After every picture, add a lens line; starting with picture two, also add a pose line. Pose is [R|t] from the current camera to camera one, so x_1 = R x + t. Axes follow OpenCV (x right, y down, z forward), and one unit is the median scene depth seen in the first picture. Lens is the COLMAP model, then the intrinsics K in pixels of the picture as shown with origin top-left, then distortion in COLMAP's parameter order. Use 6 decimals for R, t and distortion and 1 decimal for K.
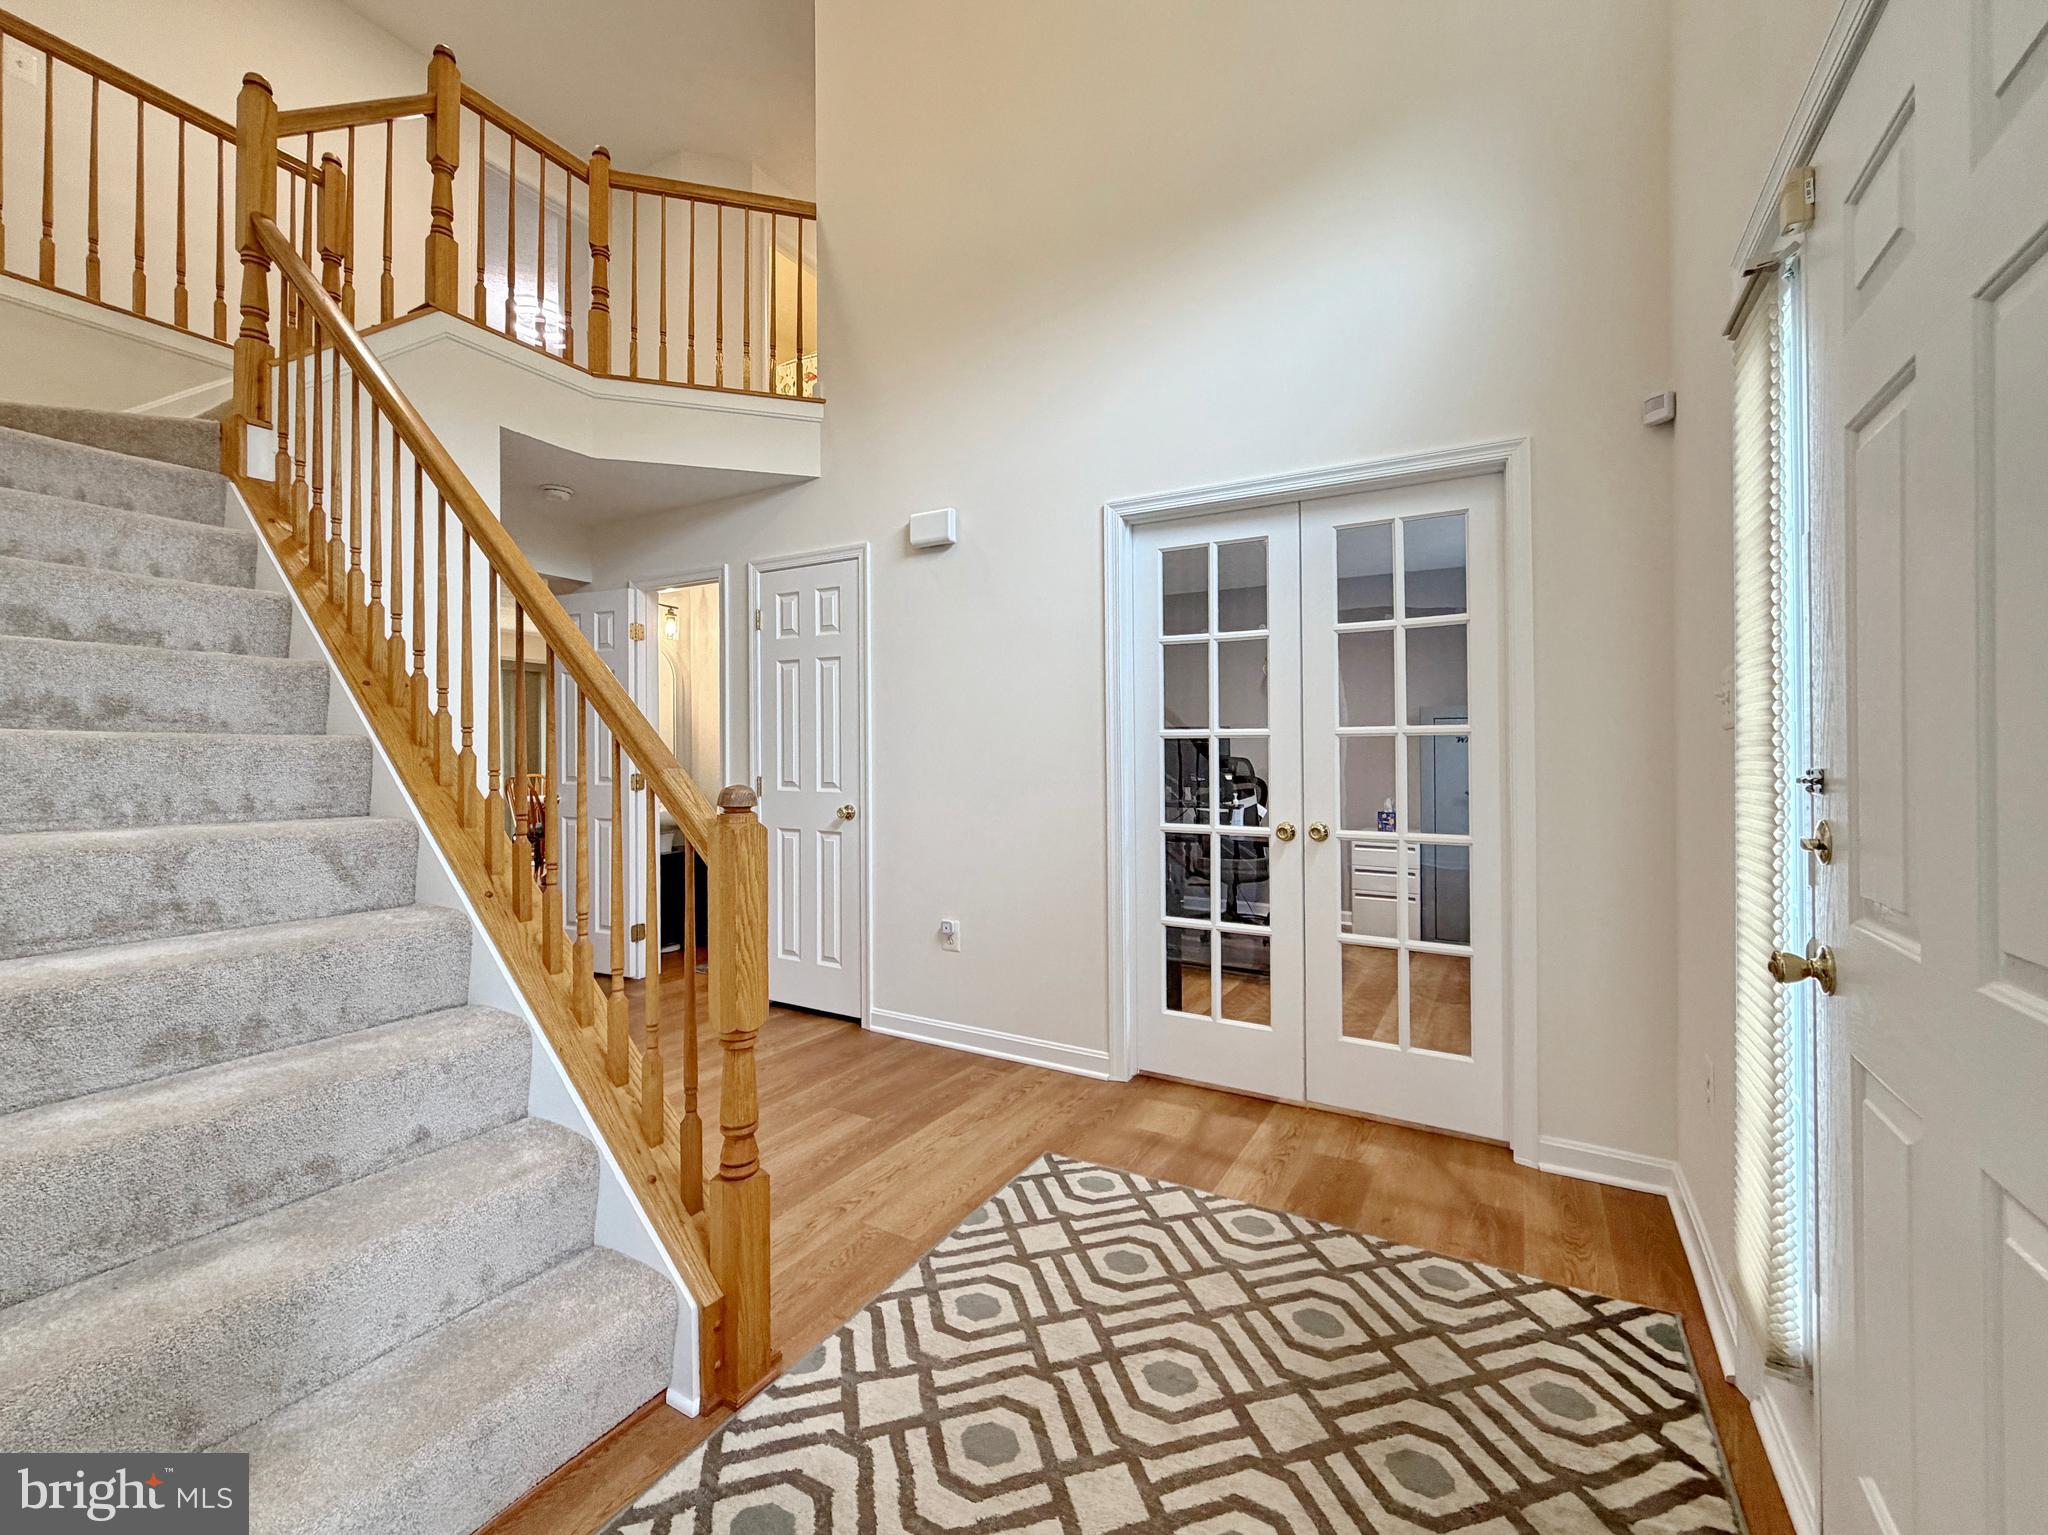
lens RADIAL K [[822.7, 0, 1021.6], [0, 822.7, 762.7], [0, 0, 1]] dist [-0.000457, 0.000092]
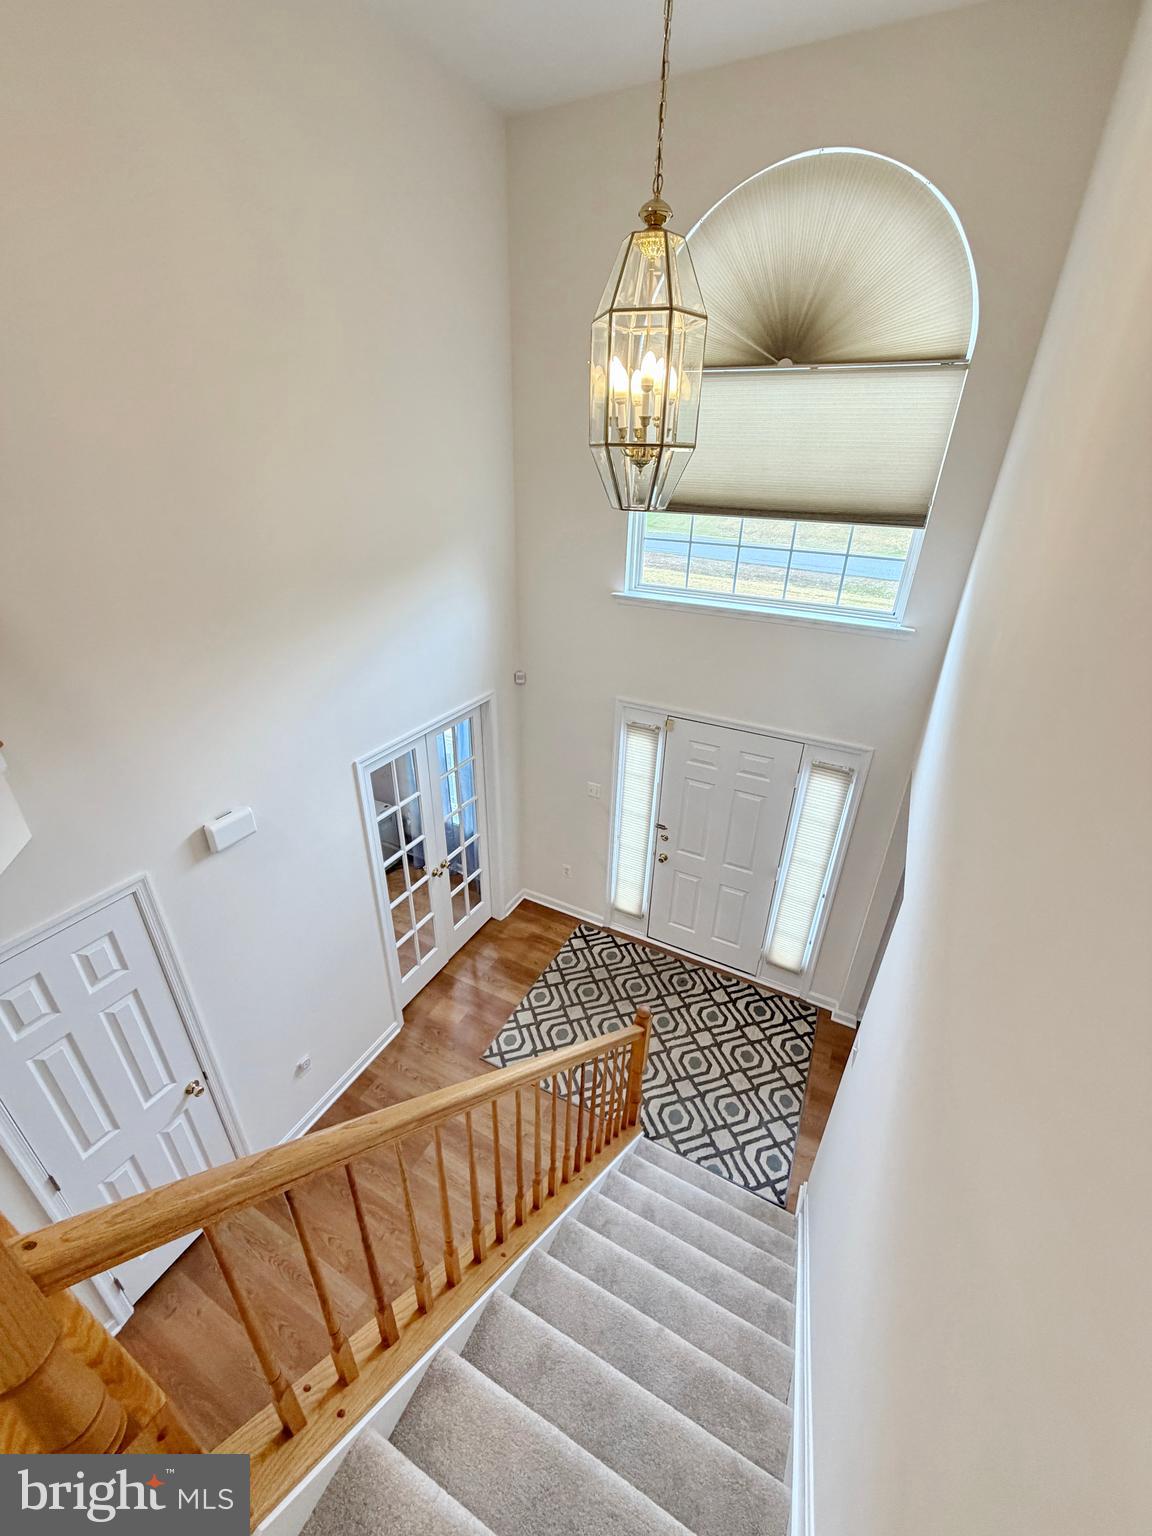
lens RADIAL K [[617.0, 0, 572.4], [0, 617.0, 765.9], [0, 0, 1]] dist [-0.000457, 0.000092]
pose [[-0.039998, -0.458799, 0.887639, -1.208475], [-0.018332, 0.888538, 0.458437, -1.103783], [-0.999032, 0.002064, -0.043950, 0.891626]]
